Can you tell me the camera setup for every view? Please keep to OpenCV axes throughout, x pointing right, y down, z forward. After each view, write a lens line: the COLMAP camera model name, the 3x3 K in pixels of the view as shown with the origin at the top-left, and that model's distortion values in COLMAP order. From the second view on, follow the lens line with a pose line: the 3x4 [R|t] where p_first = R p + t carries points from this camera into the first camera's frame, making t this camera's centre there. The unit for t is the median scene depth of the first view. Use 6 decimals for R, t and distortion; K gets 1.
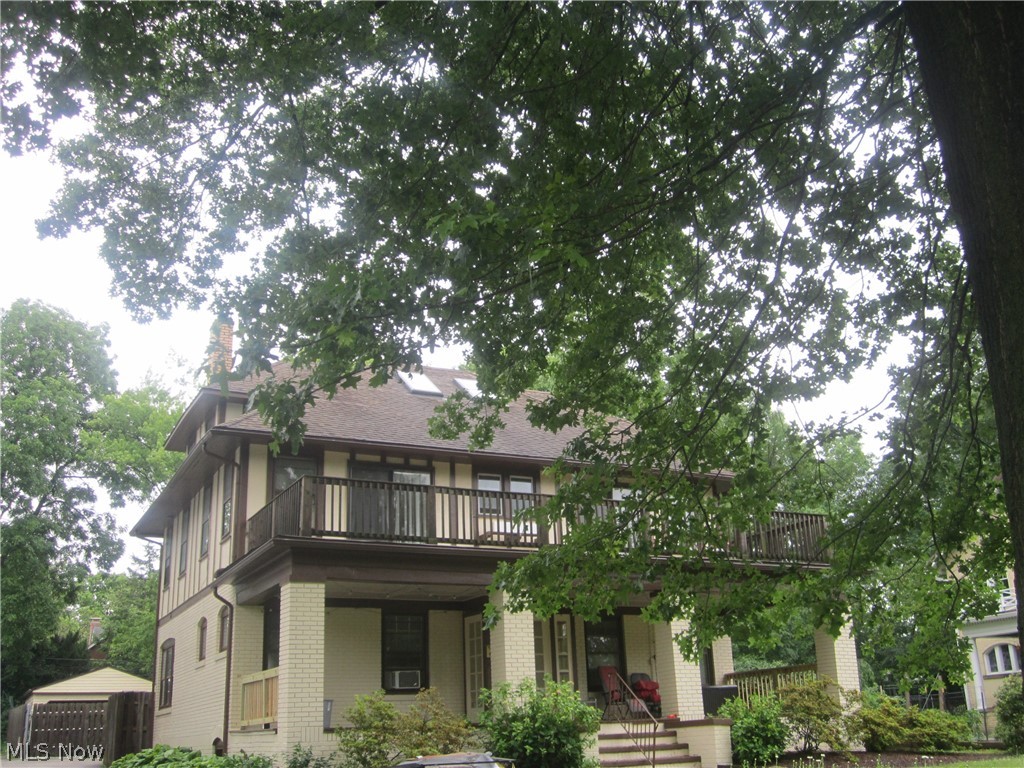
lens RADIAL K [[1057.0, 0, 512.0], [0, 1057.0, 384.0], [0, 0, 1]] dist [-0.110649, -0.000876]
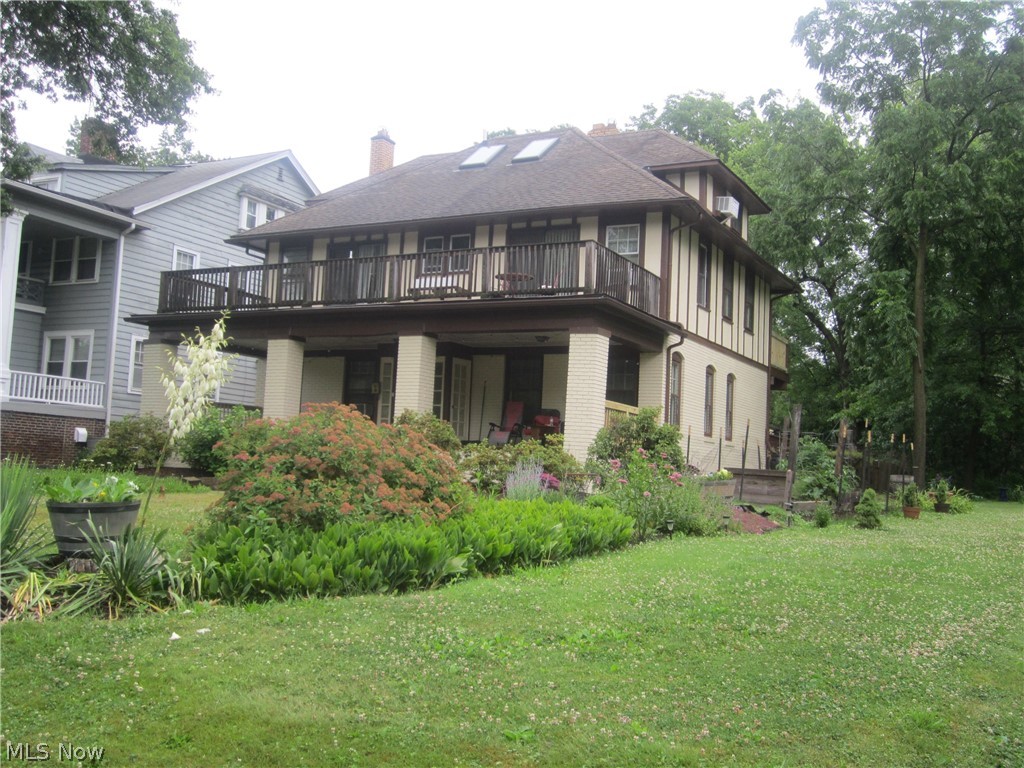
lens RADIAL K [[1057.0, 0, 512.0], [0, 1057.0, 384.0], [0, 0, 1]] dist [-0.110649, -0.000876]
pose [[0.575327, -0.018022, -0.817725, 0.989154], [0.202581, 0.971747, 0.121114, 0.122204], [0.792439, -0.235336, 0.562724, 0.396586]]
